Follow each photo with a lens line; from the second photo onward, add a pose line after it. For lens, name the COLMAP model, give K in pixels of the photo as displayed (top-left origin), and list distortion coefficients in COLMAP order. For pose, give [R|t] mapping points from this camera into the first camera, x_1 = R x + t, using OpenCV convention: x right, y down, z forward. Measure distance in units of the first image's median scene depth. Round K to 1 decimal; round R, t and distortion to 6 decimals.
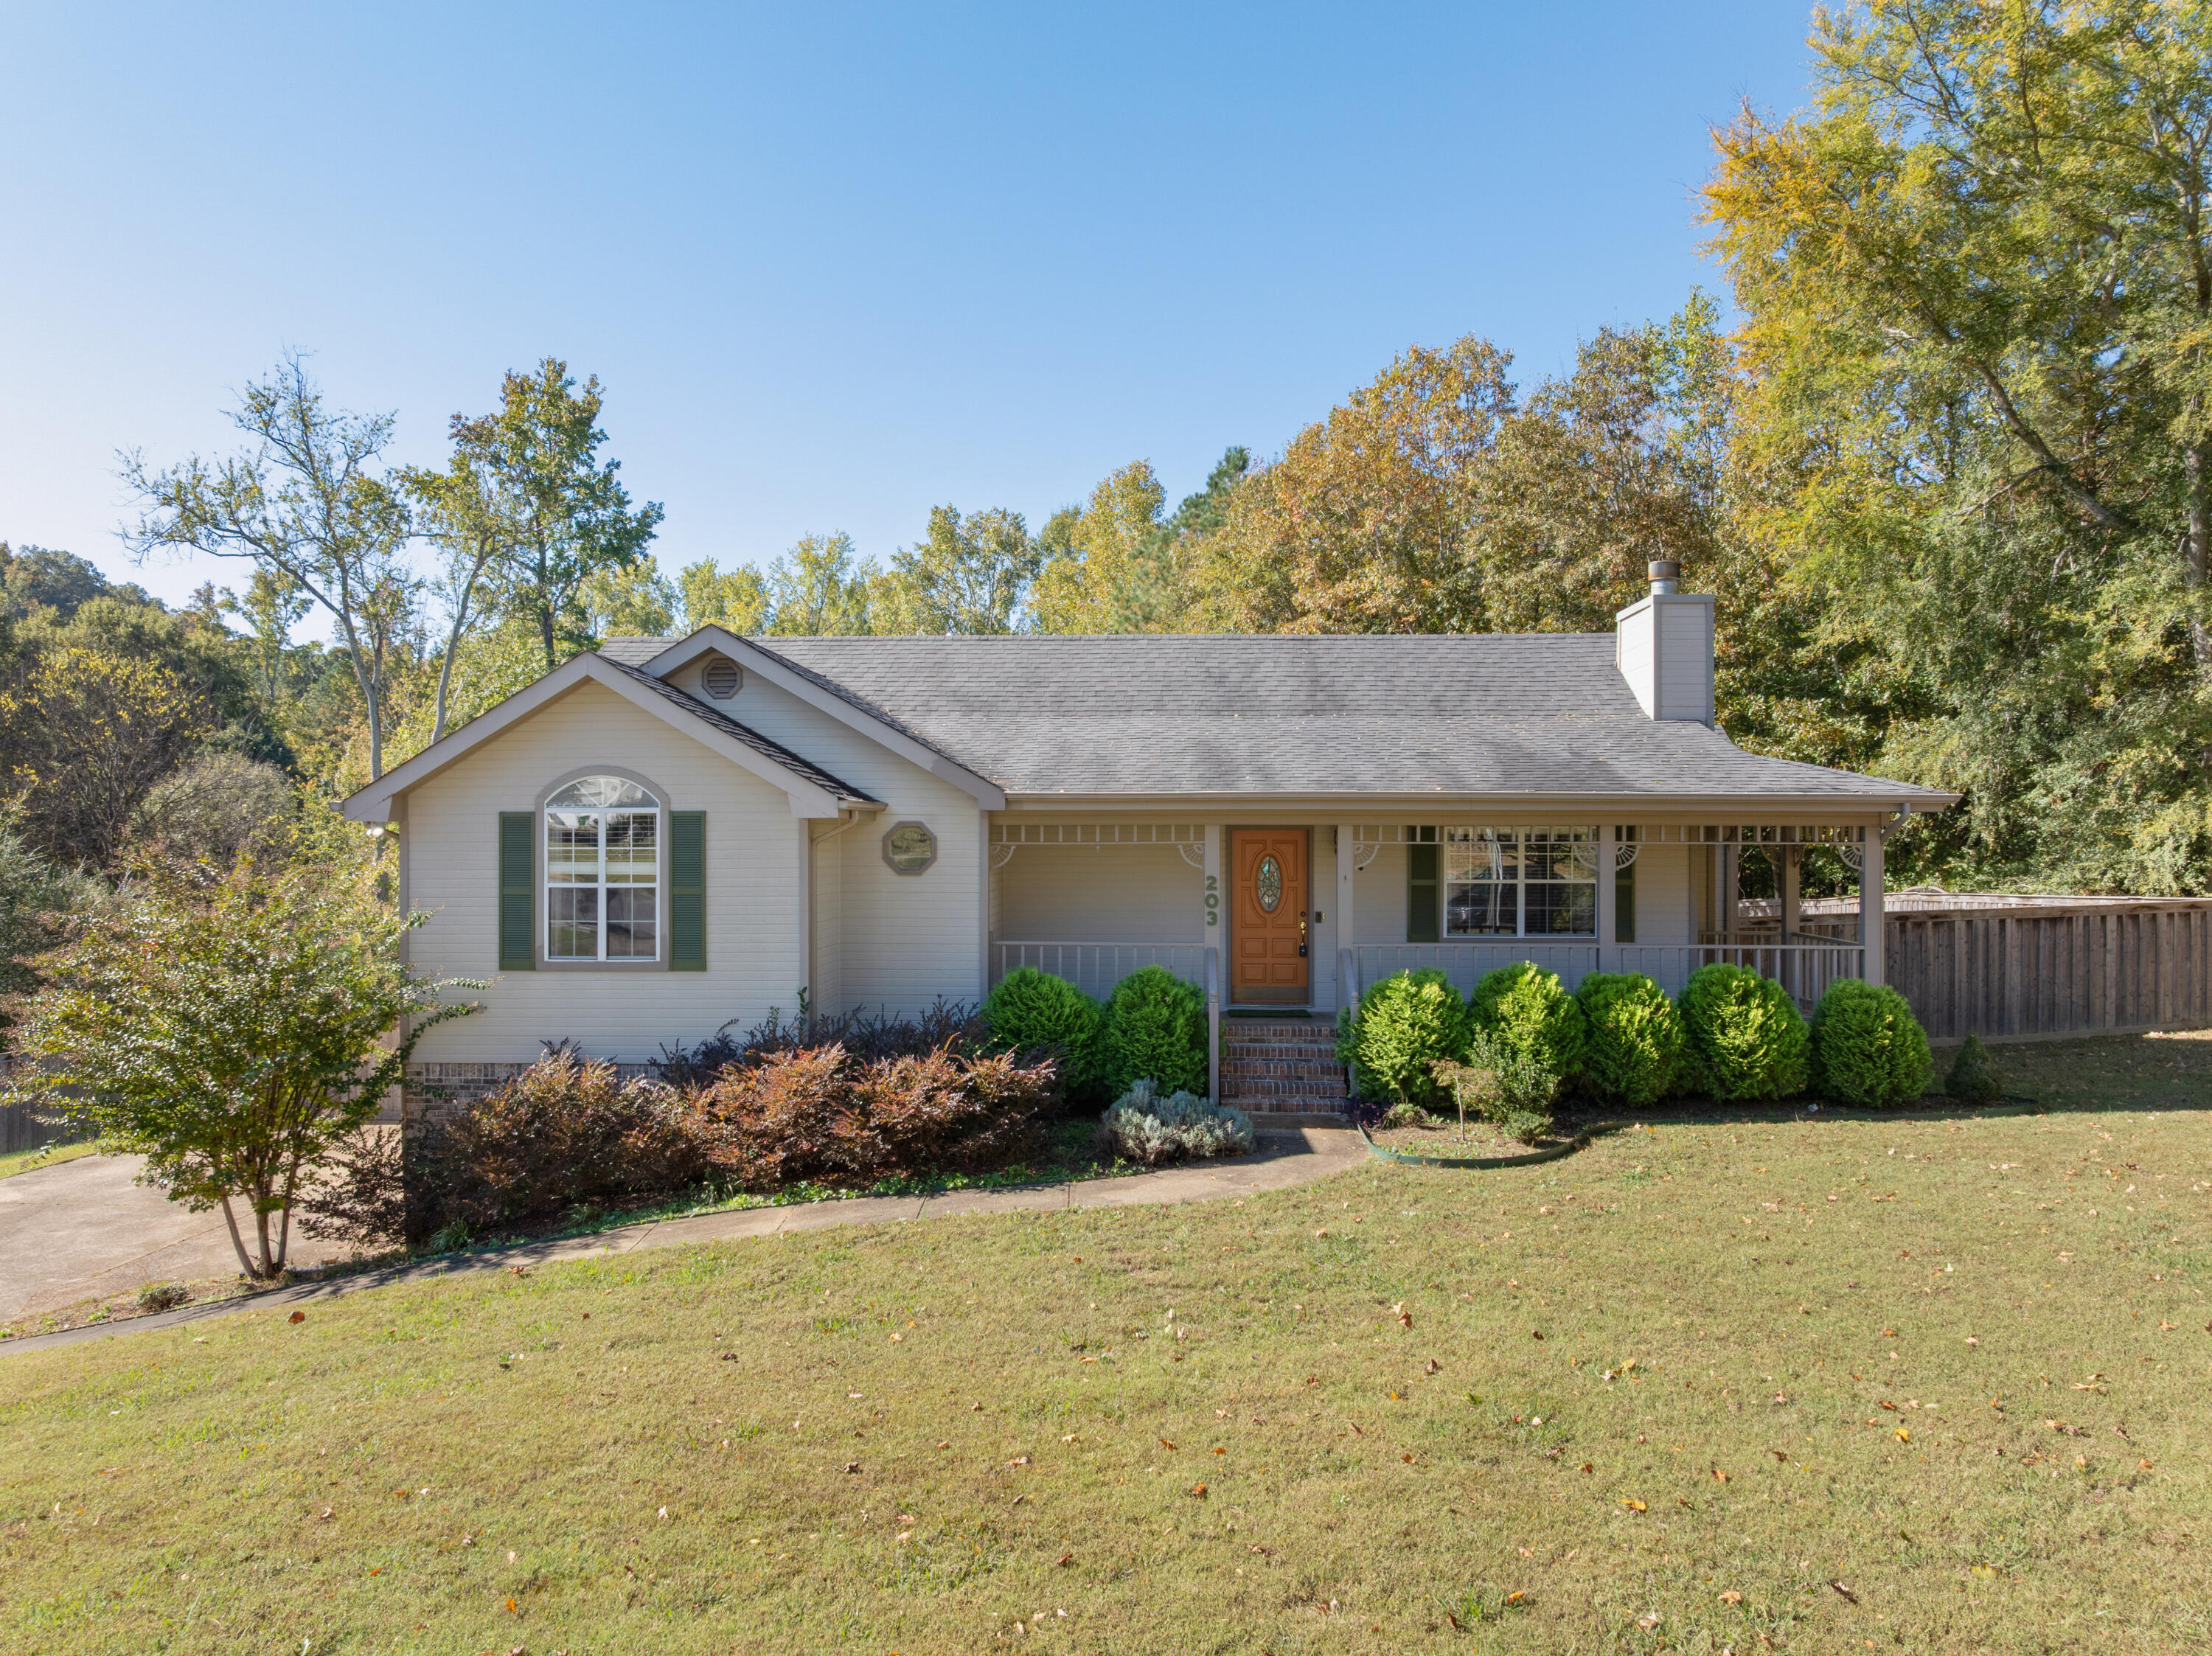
lens RADIAL K [[1582.4, 0, 1122.3], [0, 1582.4, 831.9], [0, 0, 1]] dist [-0.038881, 0.006927]
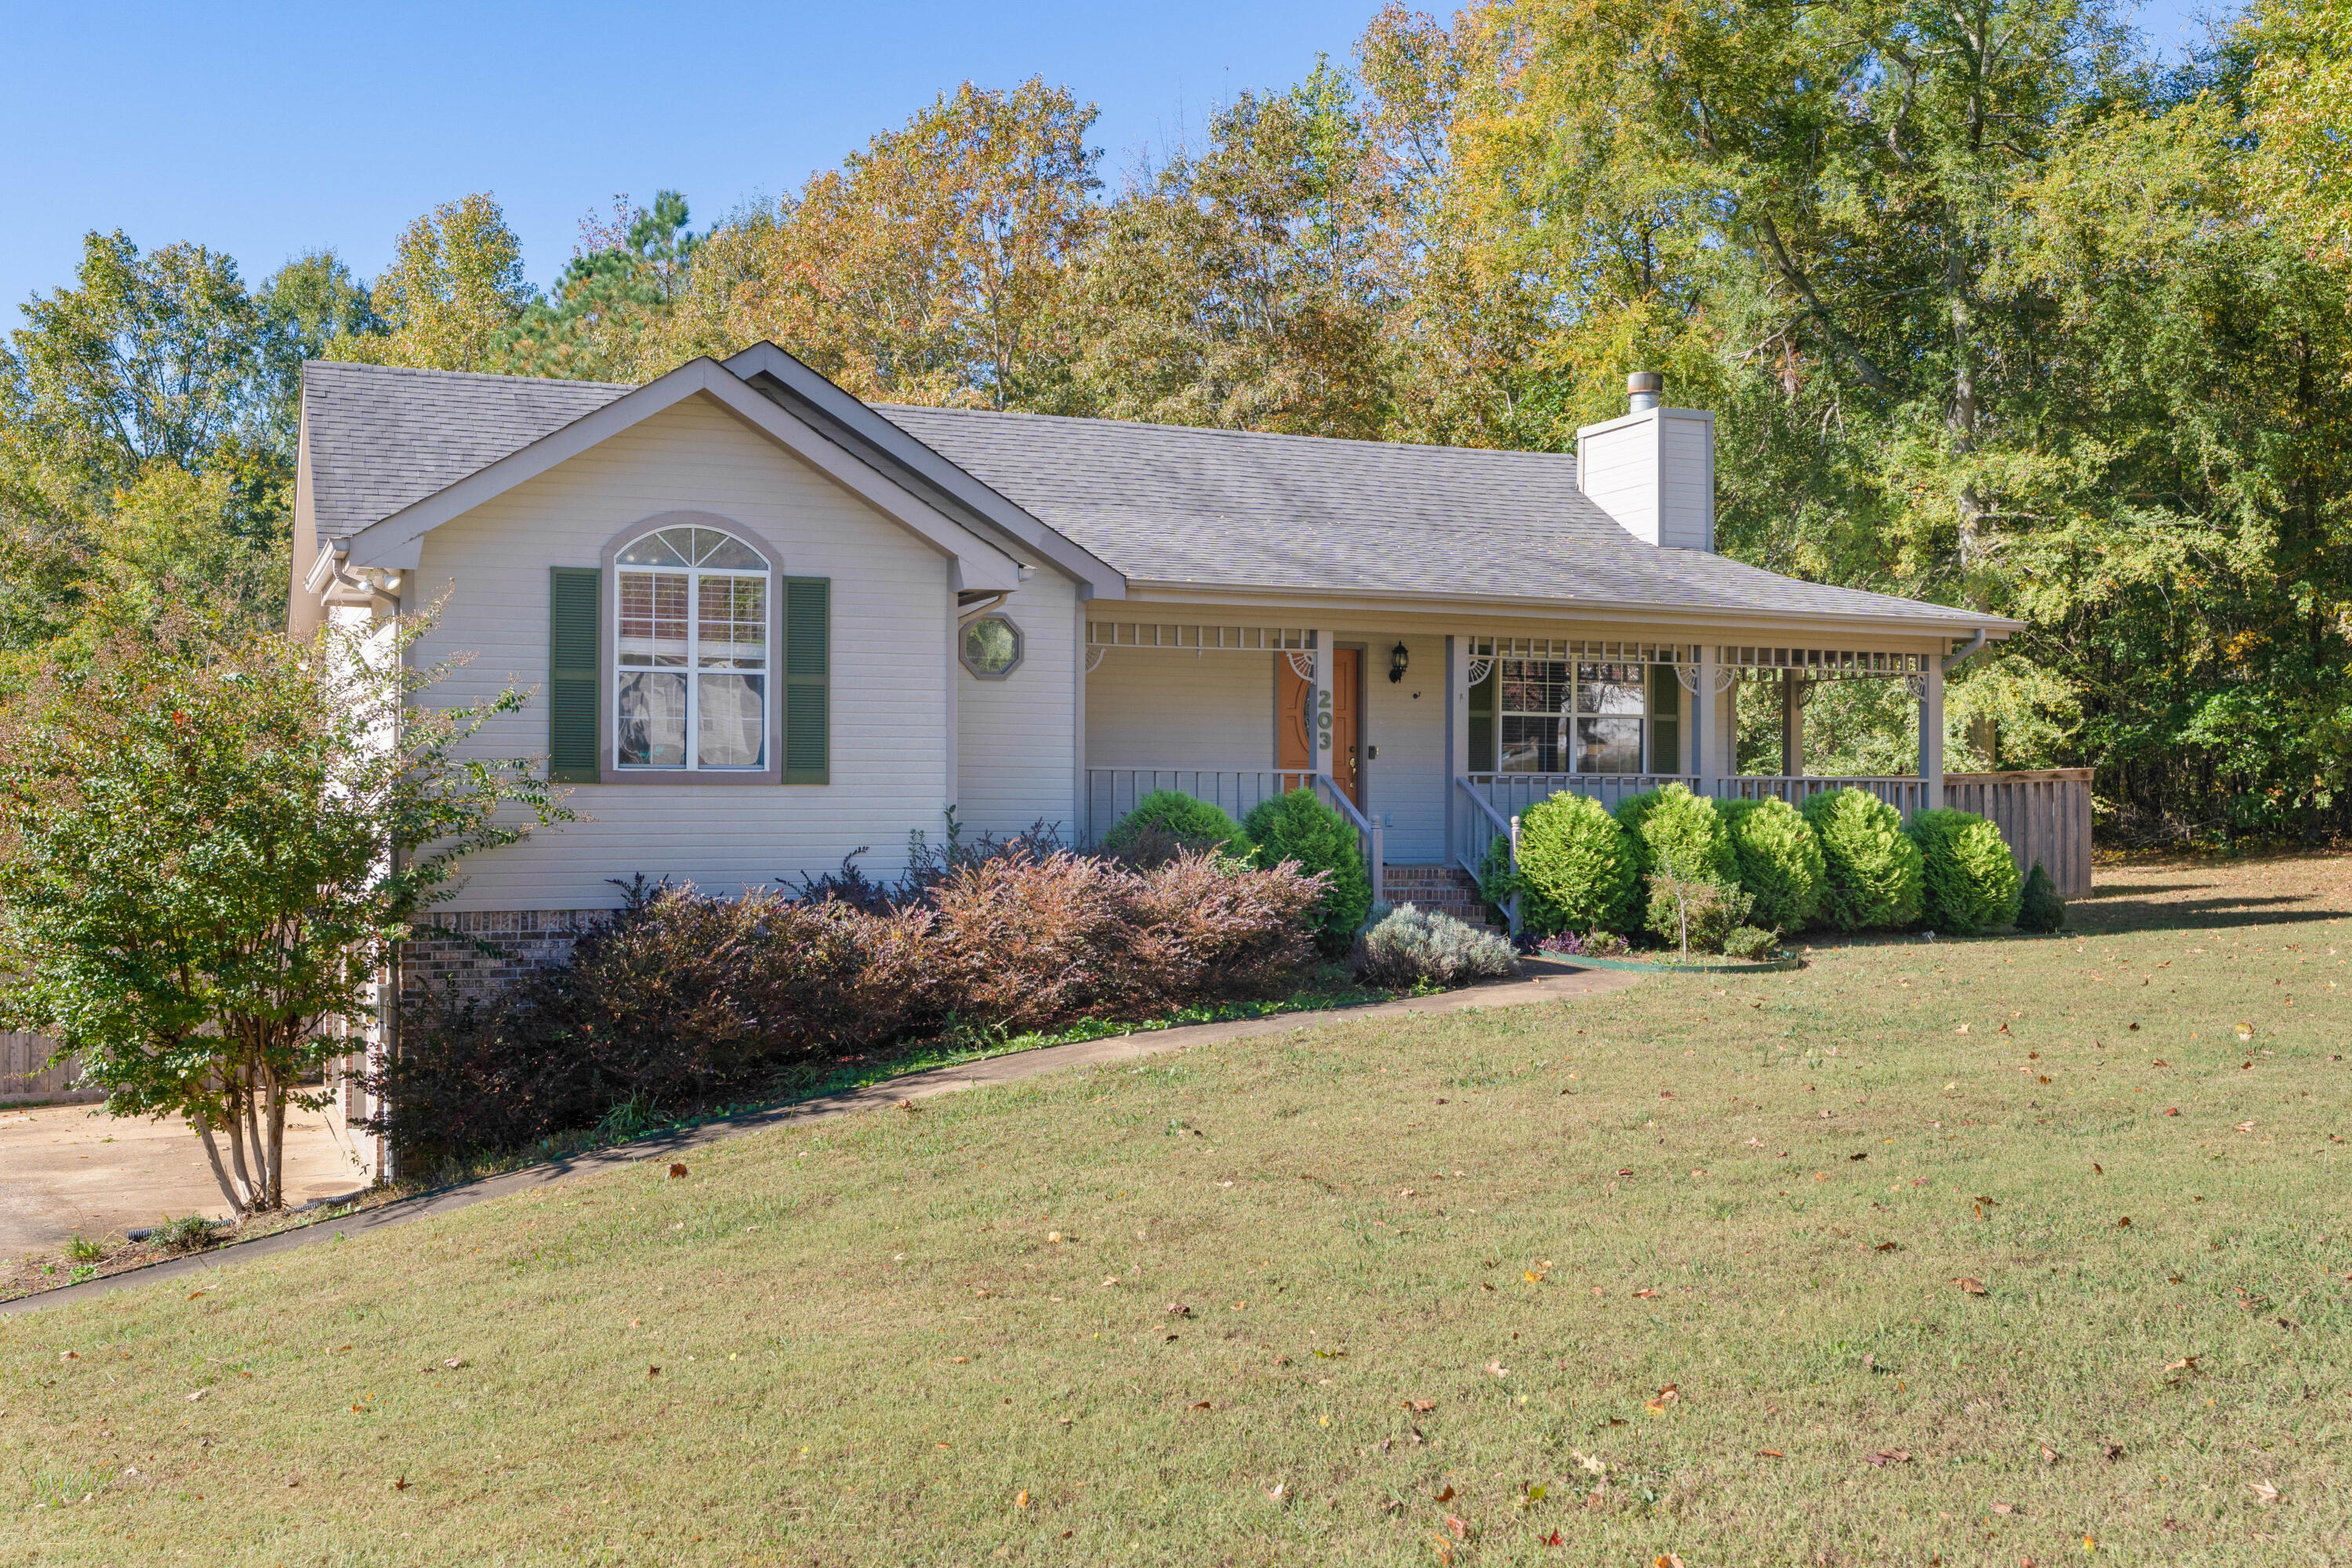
lens RADIAL K [[2315.4, 0, 1176.0], [0, 2315.4, 784.0], [0, 0, 1]] dist [0.001801, 0.004070]
pose [[0.905913, 0.007397, 0.423398, -0.587036], [-0.004849, 0.999963, -0.007094, 0.094637], [-0.423435, 0.004373, 0.905916, -0.101797]]
